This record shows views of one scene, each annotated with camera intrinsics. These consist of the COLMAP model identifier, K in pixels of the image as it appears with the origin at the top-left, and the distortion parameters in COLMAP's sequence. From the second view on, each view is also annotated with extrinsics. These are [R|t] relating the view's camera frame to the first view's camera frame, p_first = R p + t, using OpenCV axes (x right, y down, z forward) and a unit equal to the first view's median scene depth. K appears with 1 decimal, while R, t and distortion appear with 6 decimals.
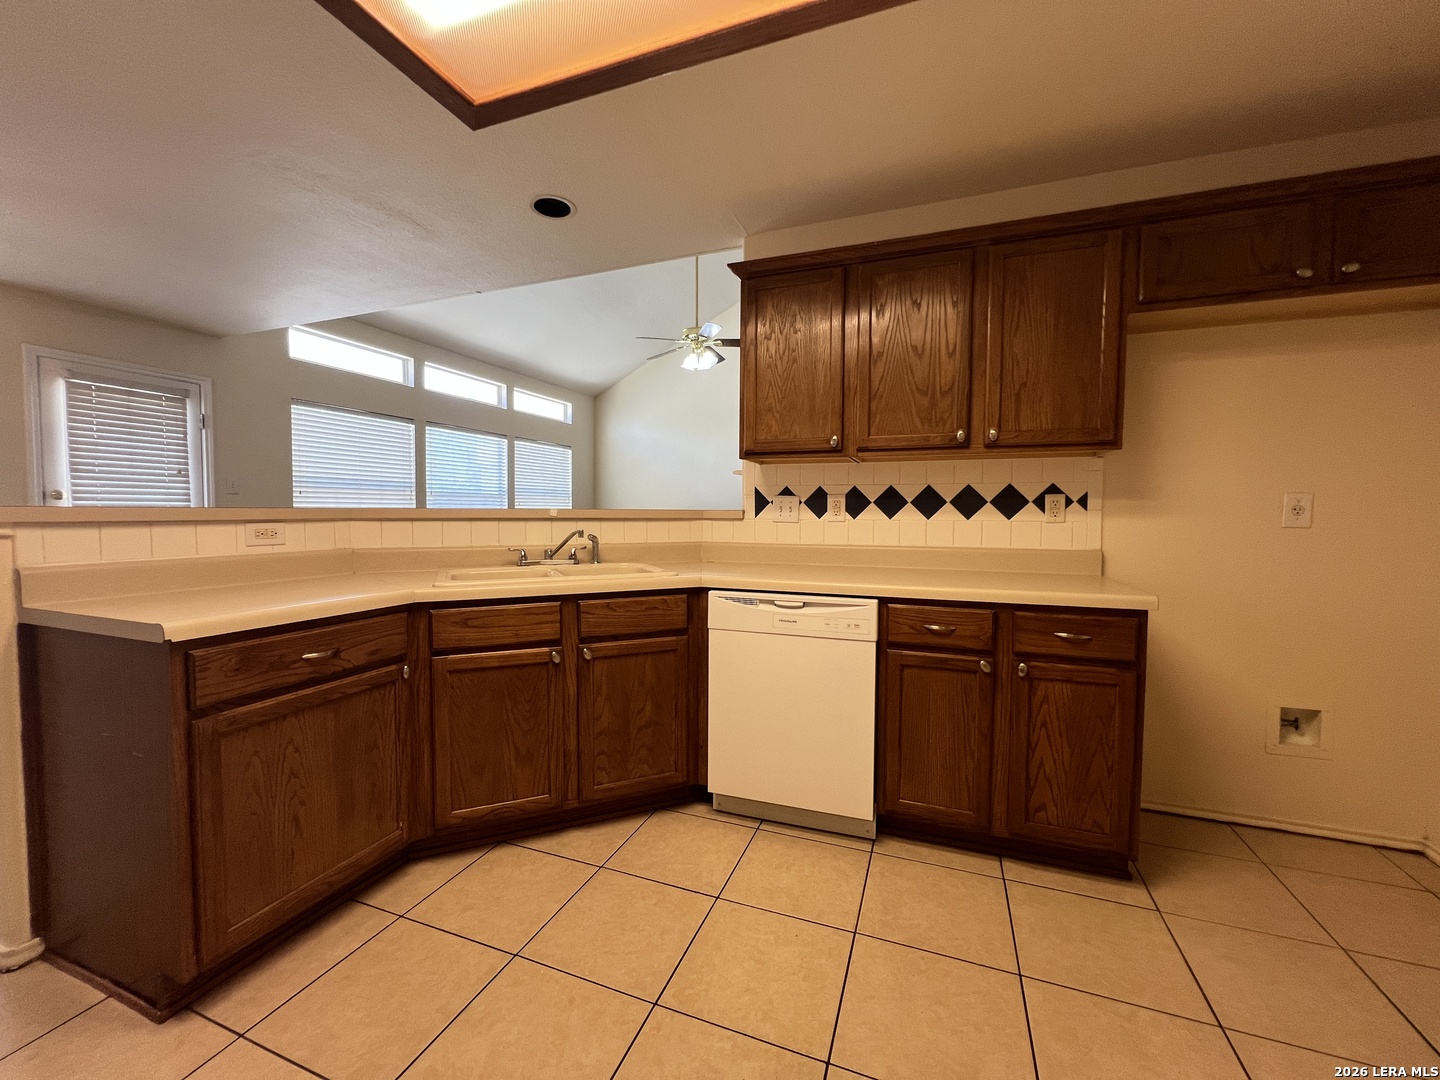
lens RADIAL K [[580.5, 0, 718.0], [0, 580.5, 538.7], [0, 0, 1]] dist [-0.000949, 0.000689]
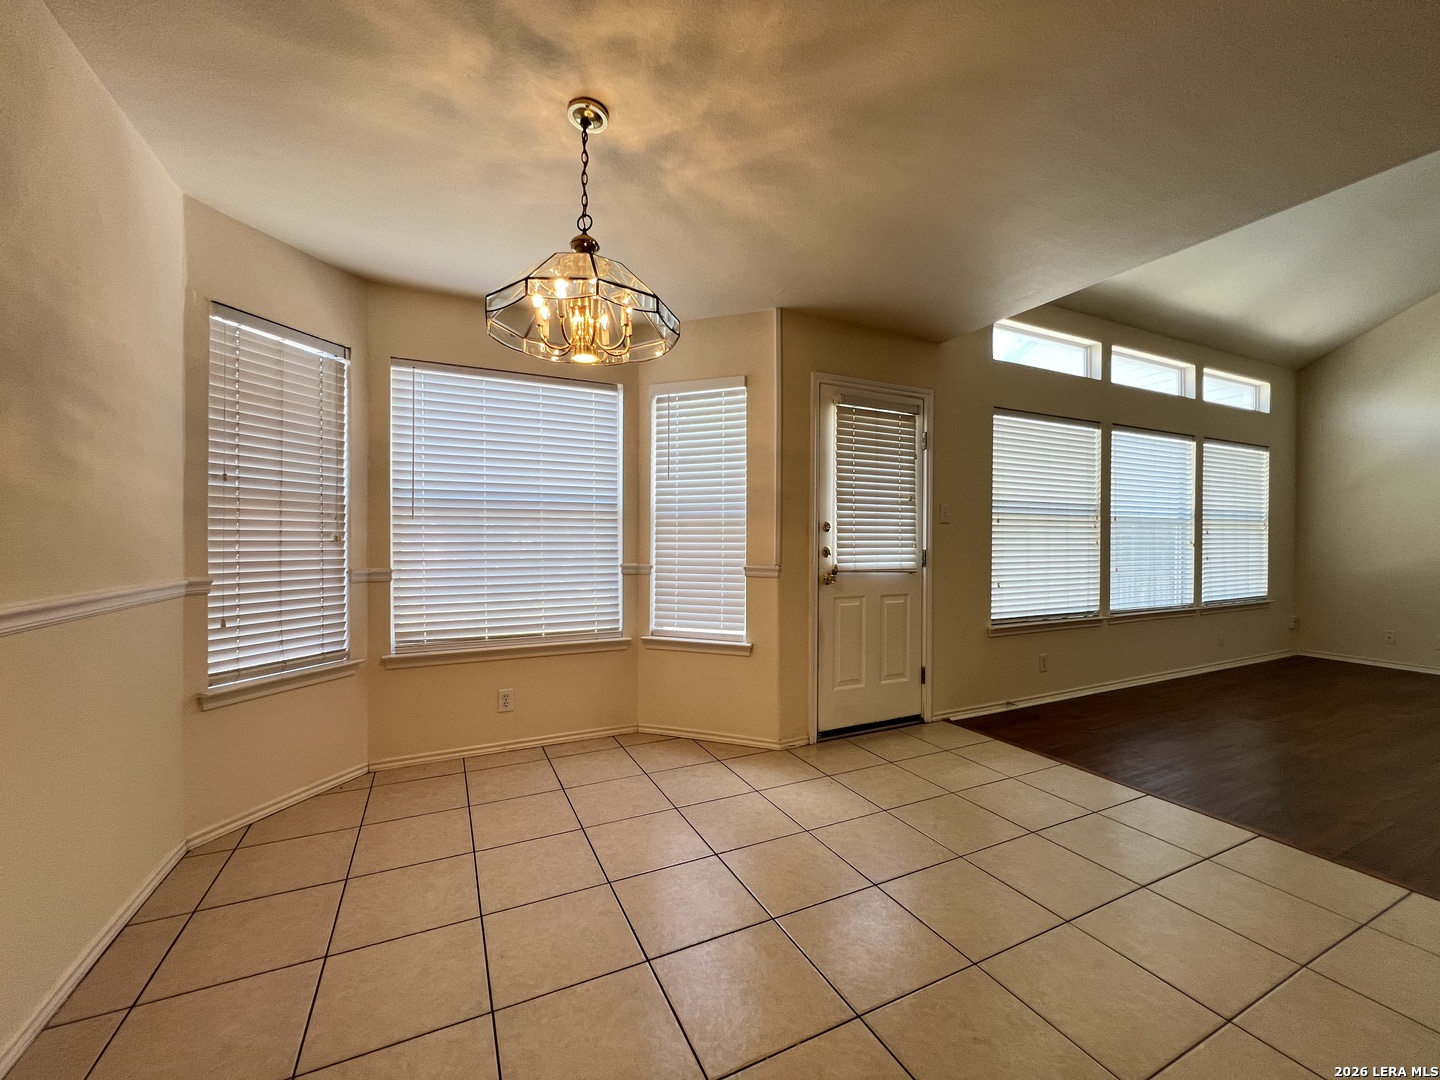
lens RADIAL K [[580.5, 0, 718.0], [0, 580.5, 538.7], [0, 0, 1]] dist [-0.000949, 0.000689]
pose [[0.732763, 0.000046, -0.680484, -0.961562], [-0.033015, 0.998825, -0.035484, -0.025959], [0.679683, 0.048468, 0.731903, 0.290021]]
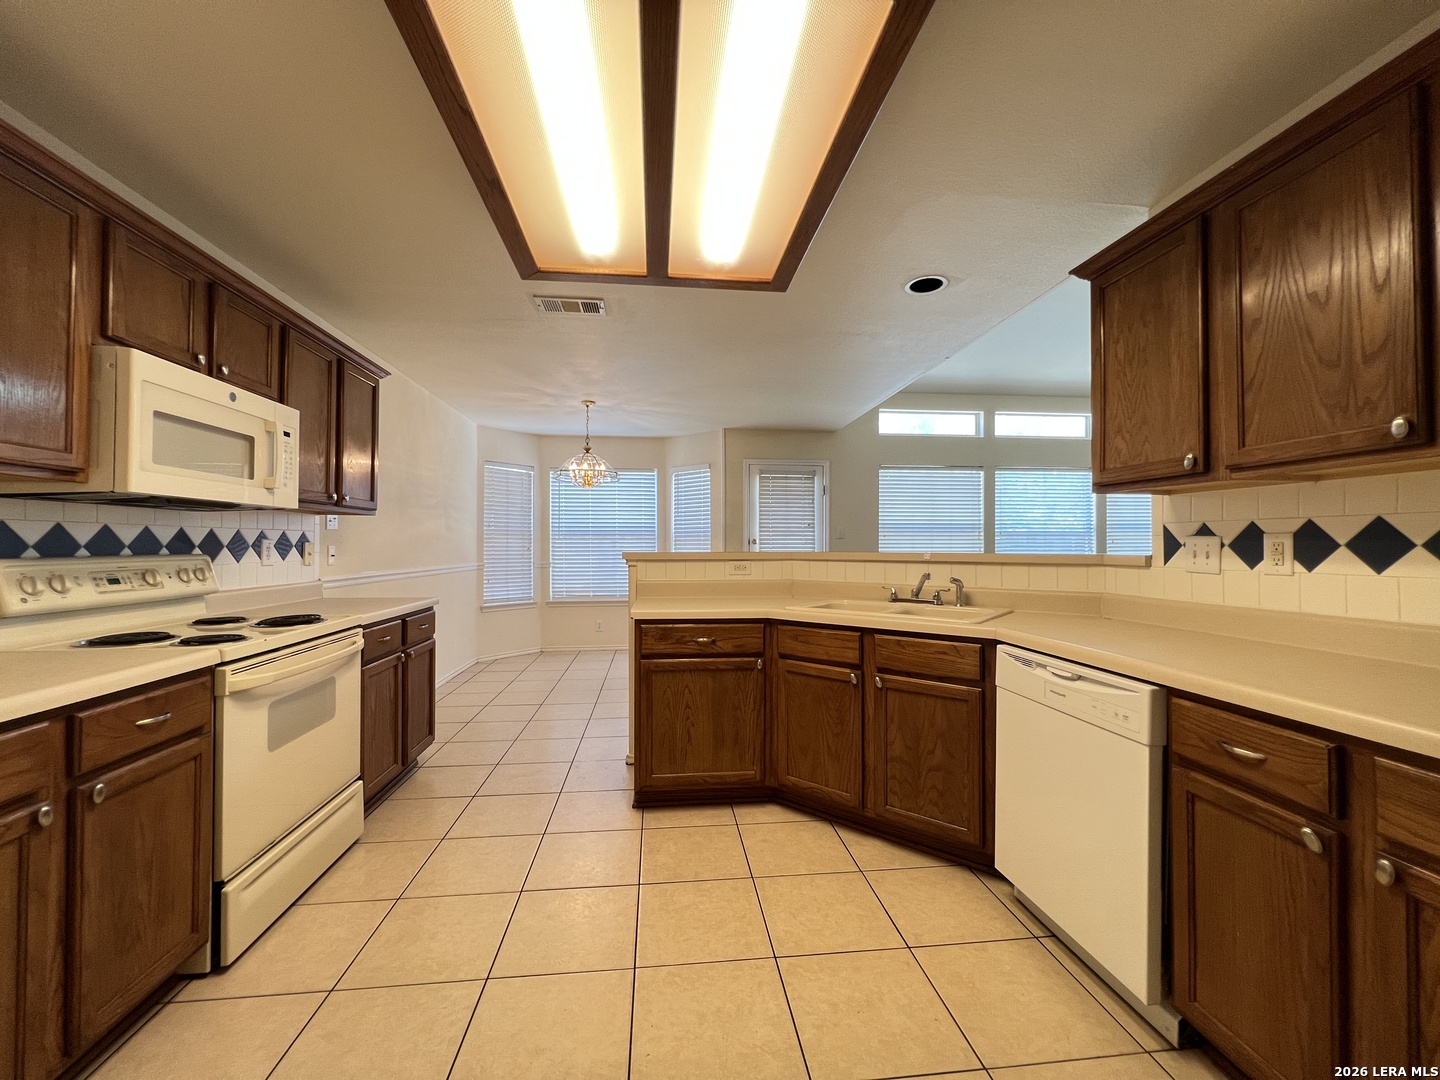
lens RADIAL K [[580.5, 0, 718.0], [0, 580.5, 538.7], [0, 0, 1]] dist [-0.000949, 0.000689]
pose [[0.455730, -0.014393, -0.890001, 0.565739], [-0.039925, 0.998532, -0.036593, -0.024116], [0.889222, 0.052210, 0.454487, 0.167914]]
